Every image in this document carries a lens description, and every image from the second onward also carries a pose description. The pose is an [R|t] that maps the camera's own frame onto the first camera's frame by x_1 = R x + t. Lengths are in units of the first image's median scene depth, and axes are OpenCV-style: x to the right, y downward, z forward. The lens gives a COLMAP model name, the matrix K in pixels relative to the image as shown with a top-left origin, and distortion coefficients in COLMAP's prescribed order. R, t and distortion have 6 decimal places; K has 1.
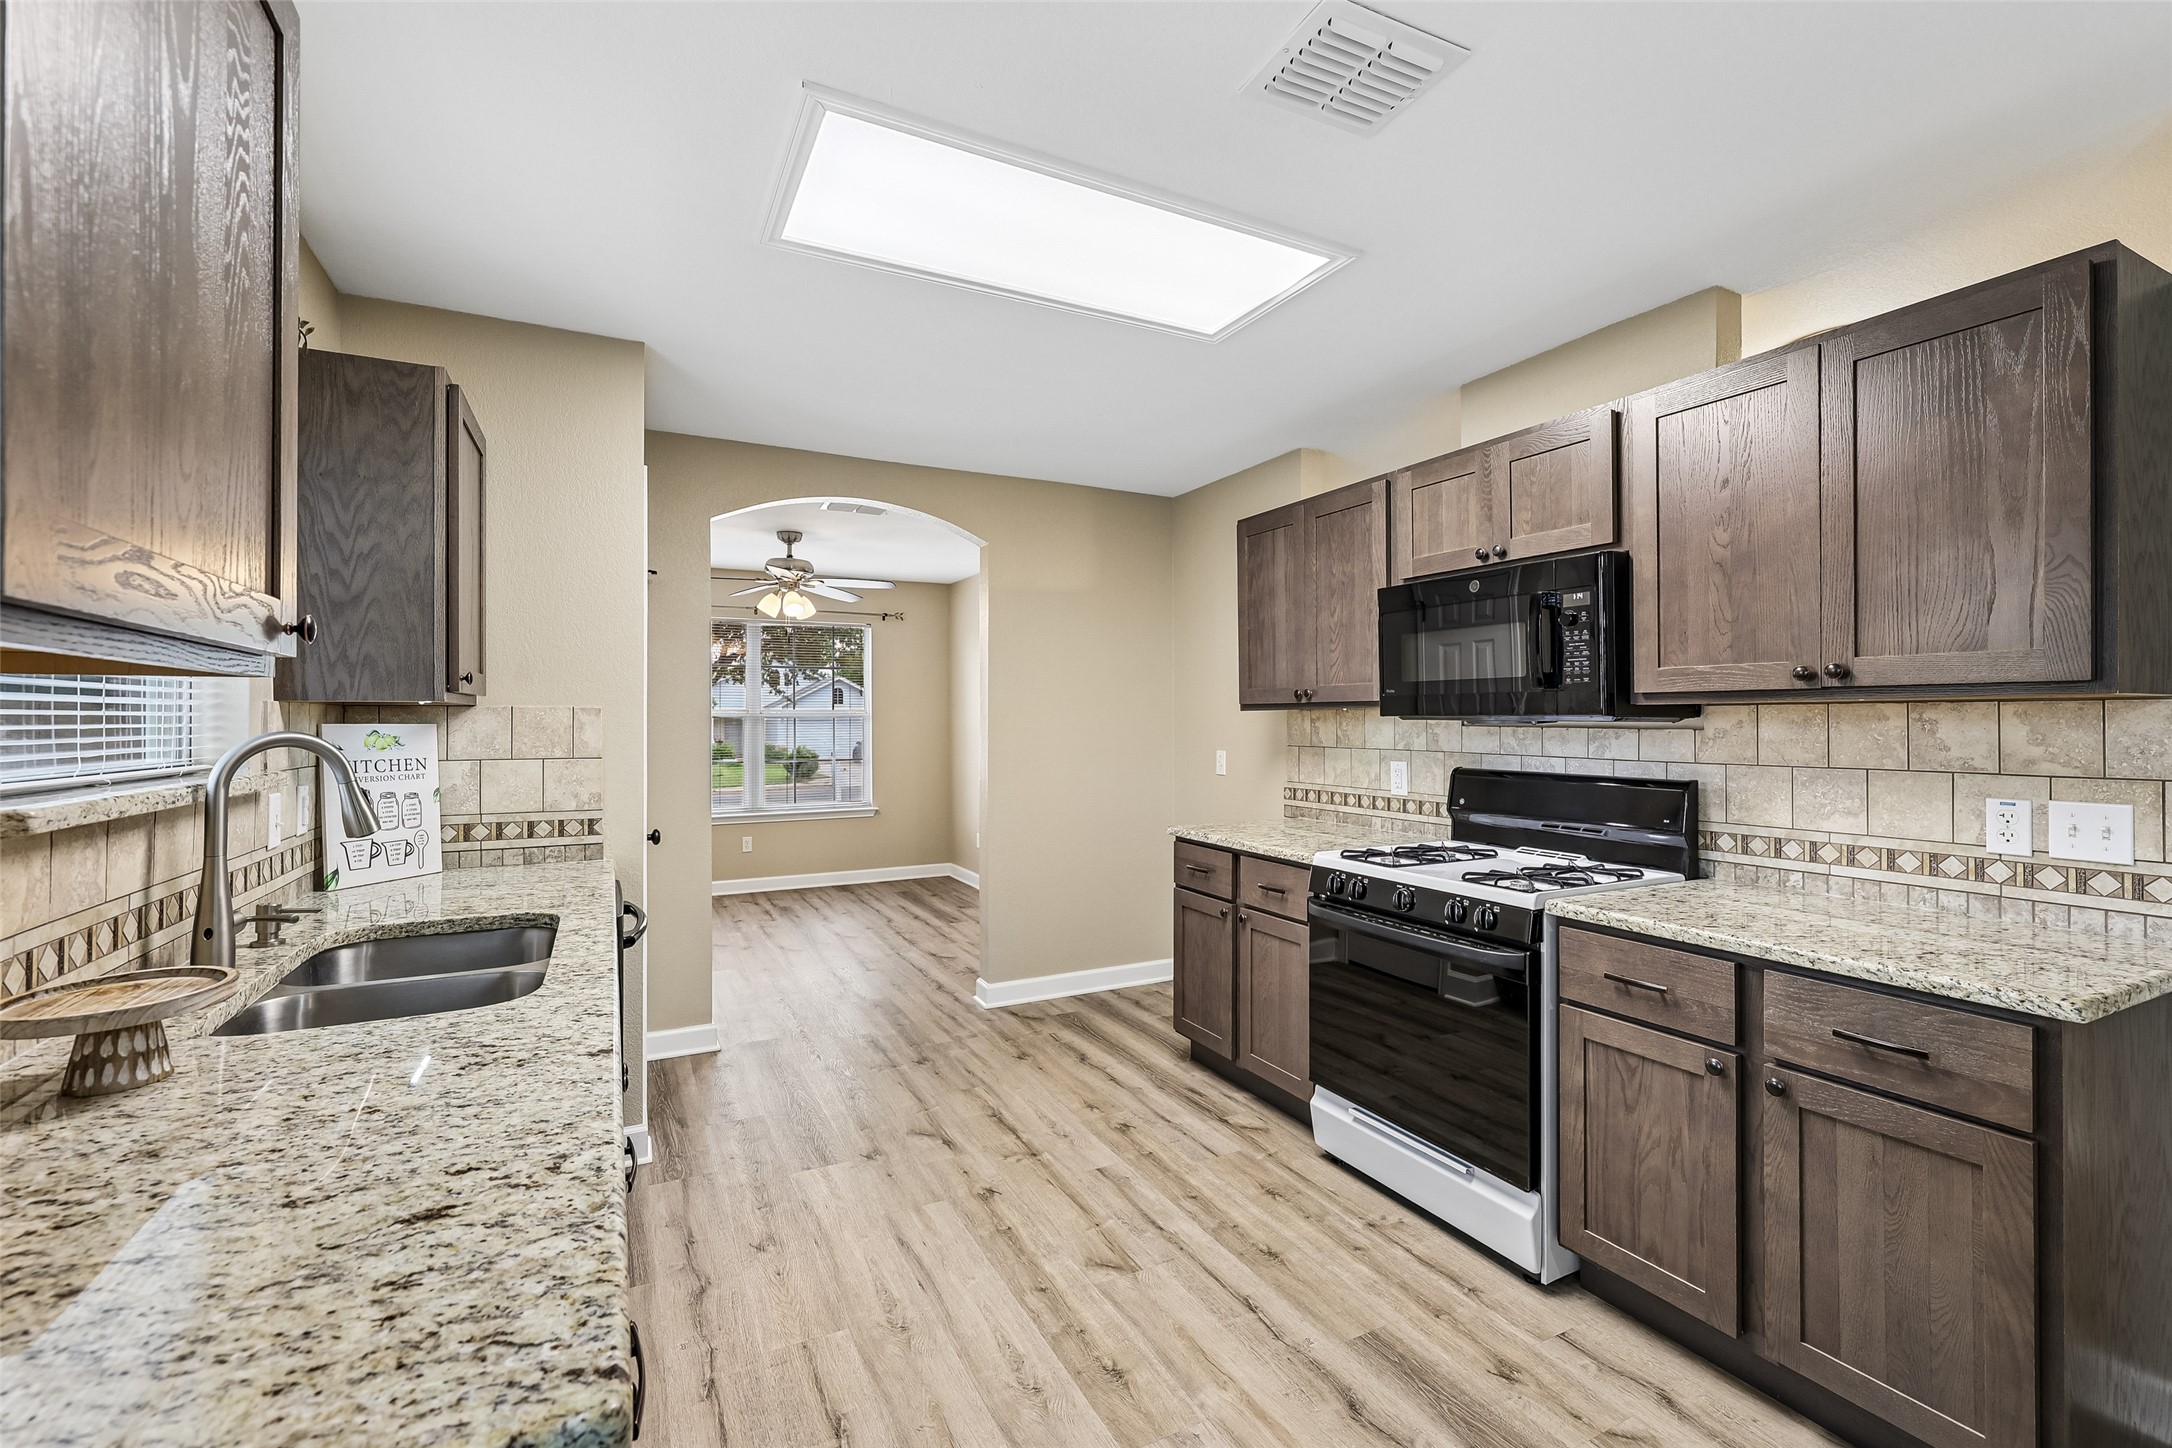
lens RADIAL K [[938.8, 0, 1095.7], [0, 938.8, 717.4], [0, 0, 1]] dist [-0.000843, 0.001265]
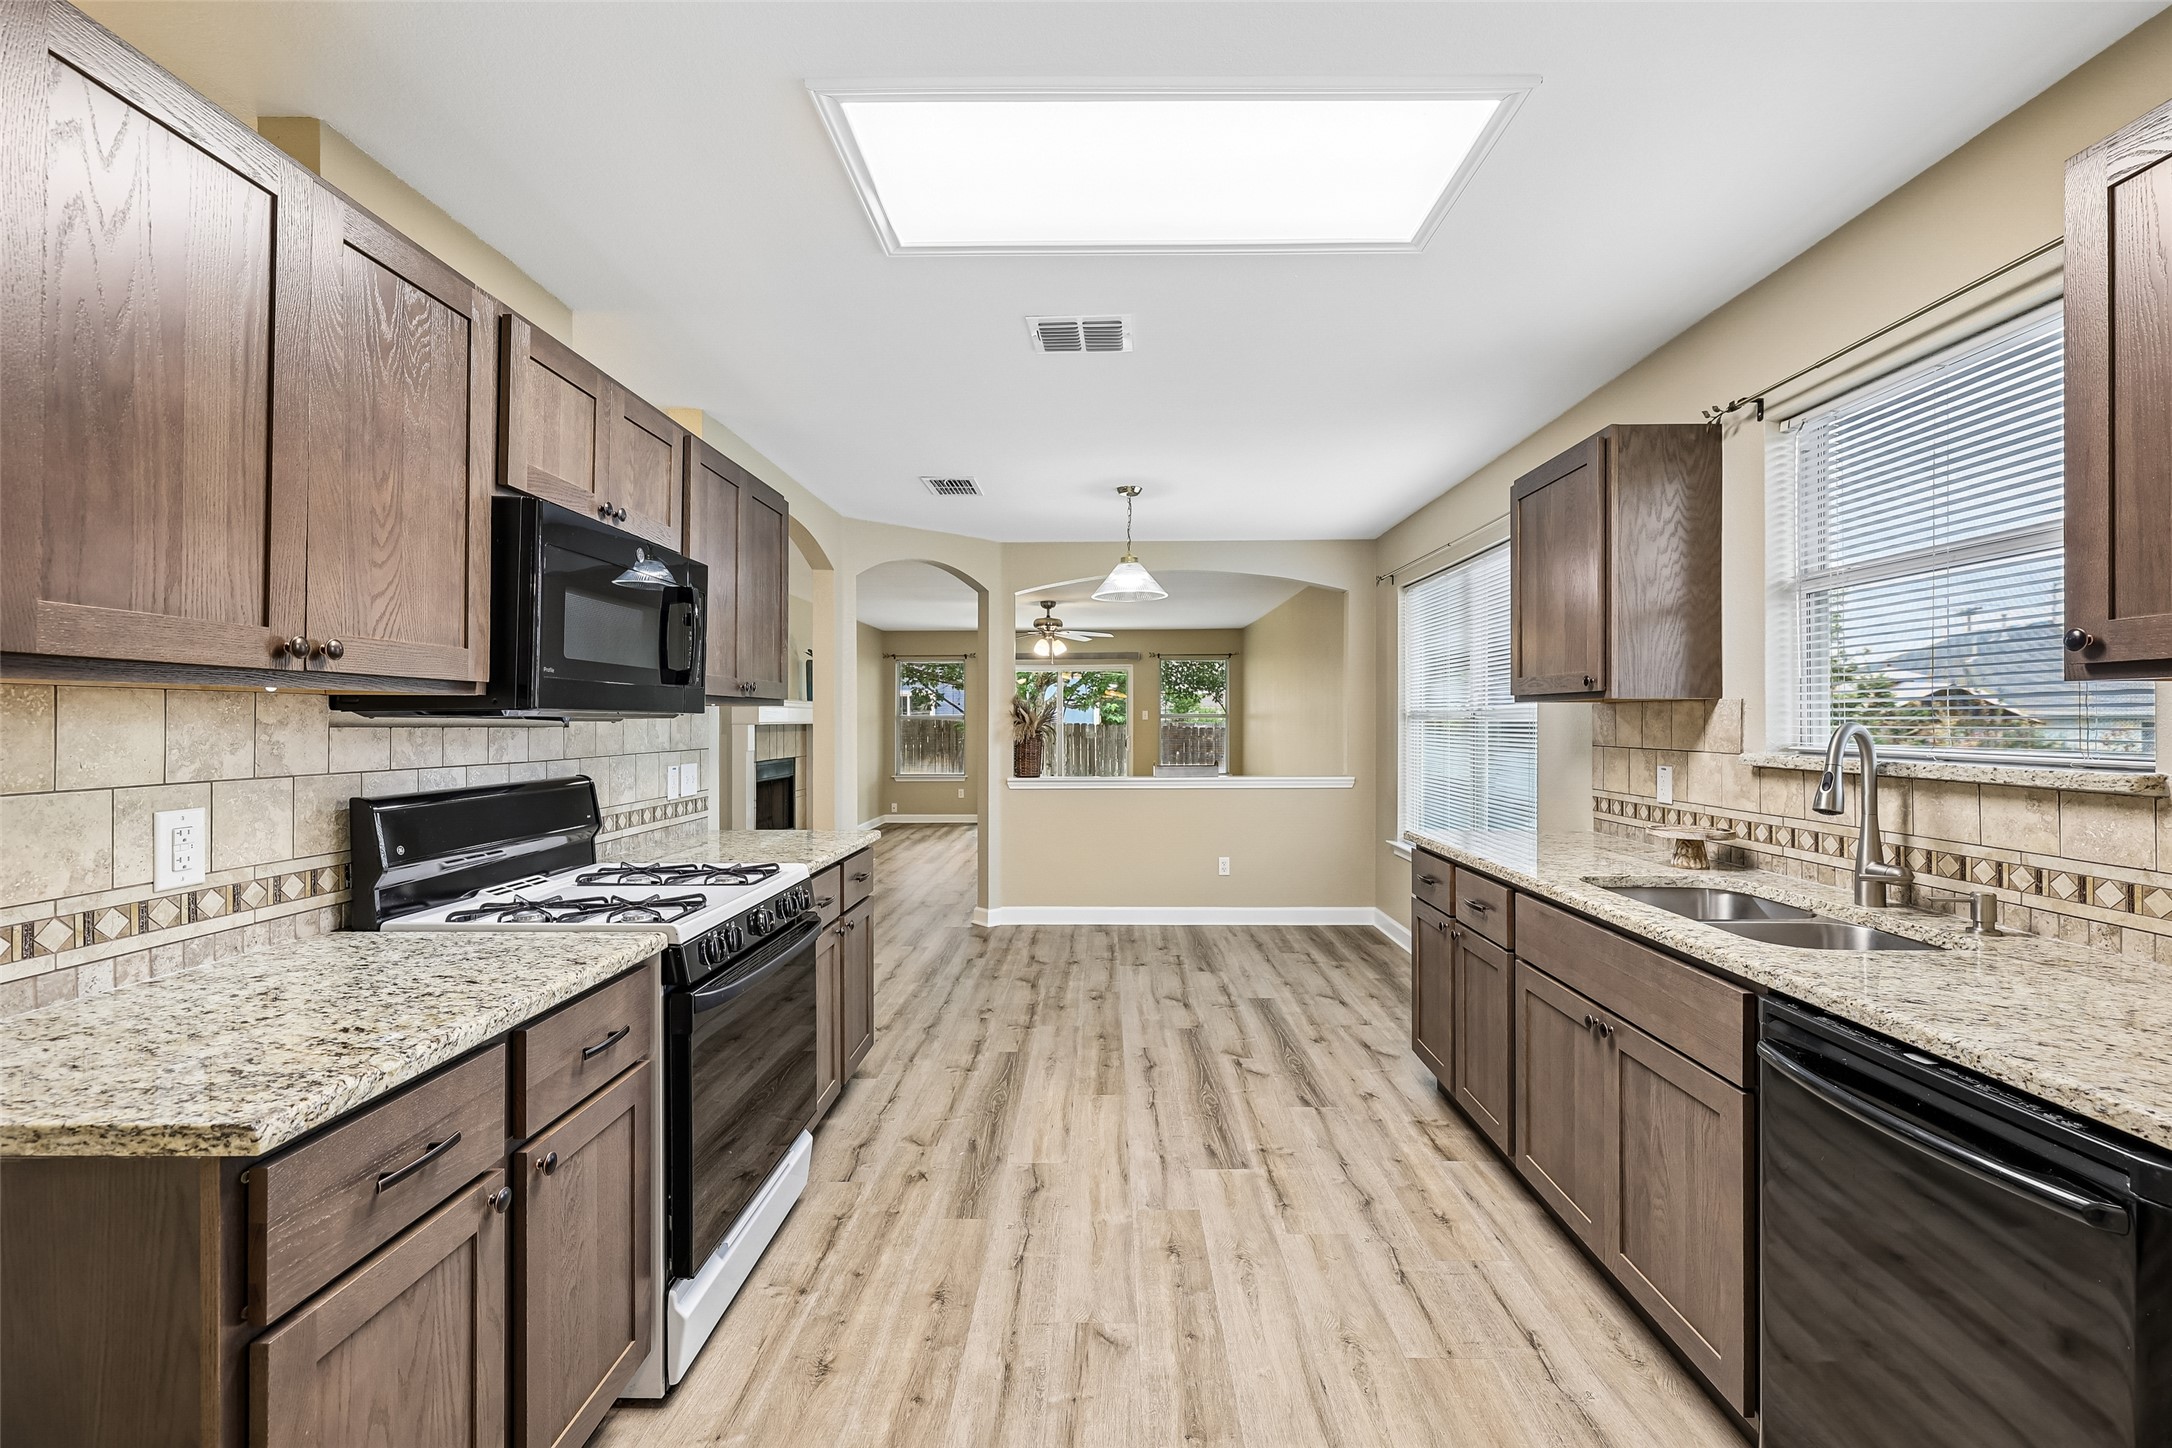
lens RADIAL K [[938.8, 0, 1077.4], [0, 938.8, 734.7], [0, 0, 1]] dist [-0.000843, 0.001265]
pose [[-0.873887, -0.004780, 0.486105, -0.333771], [0.000718, 0.999938, 0.011123, 0.009493], [-0.486128, 0.010070, -0.873830, 1.534876]]
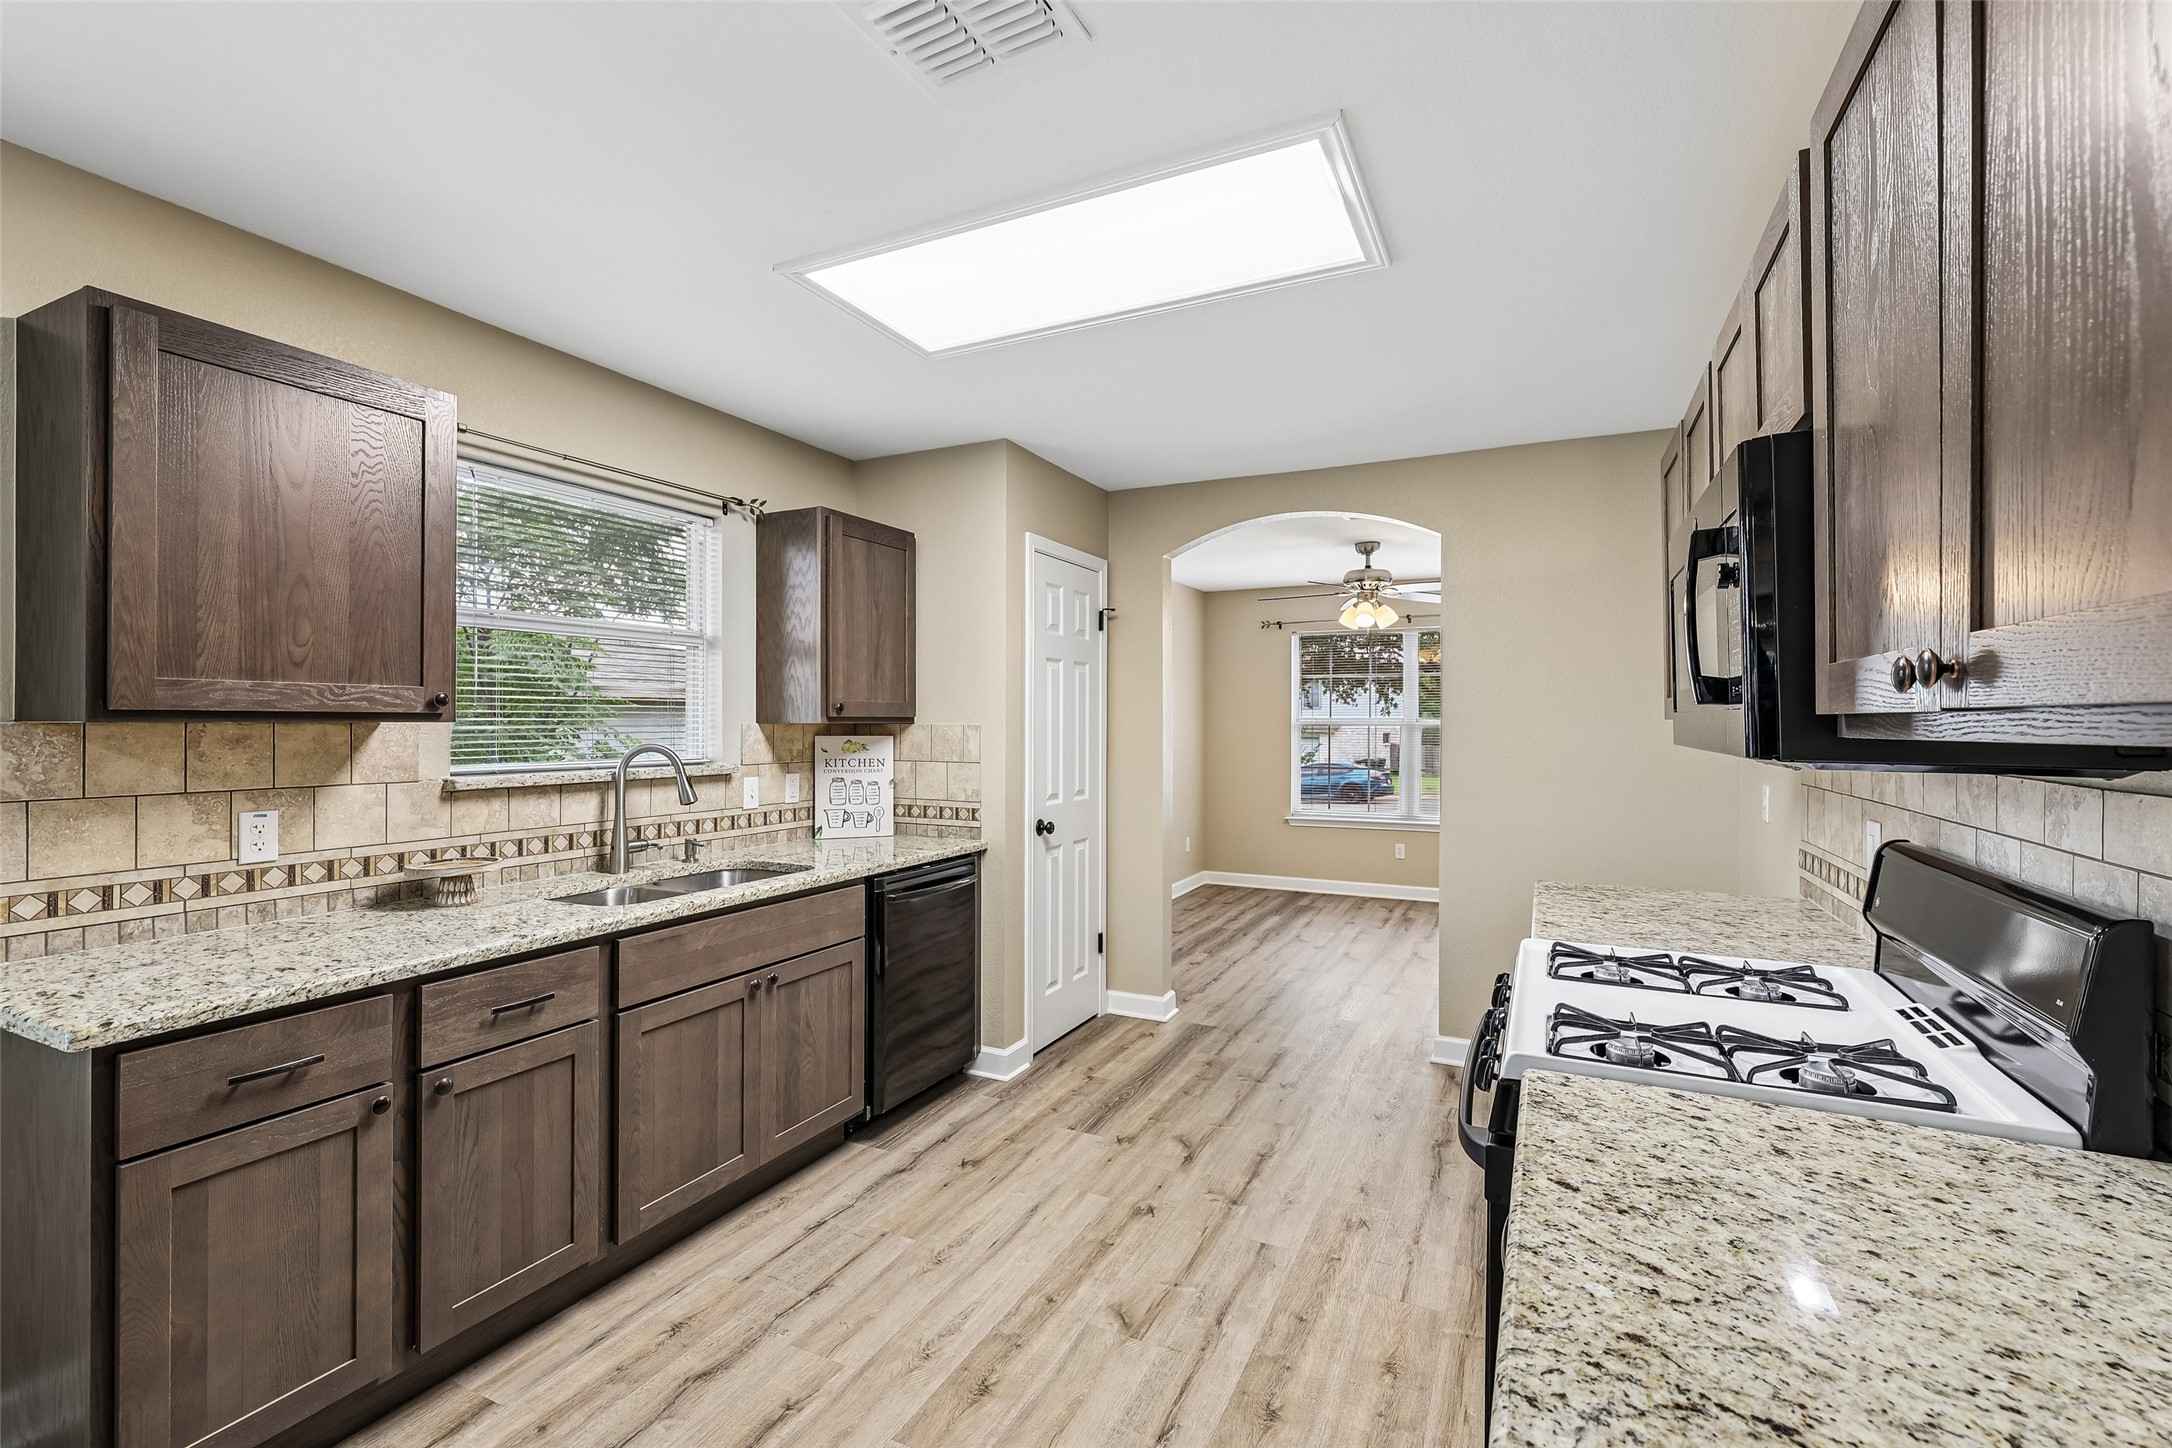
lens RADIAL K [[938.8, 0, 1073.1], [0, 938.8, 725.8], [0, 0, 1]] dist [-0.000843, 0.001265]
pose [[0.589446, 0.007008, -0.807777, 0.647739], [-0.000401, 0.999965, 0.008383, -0.021266], [0.807808, -0.004618, 0.589428, 0.347602]]
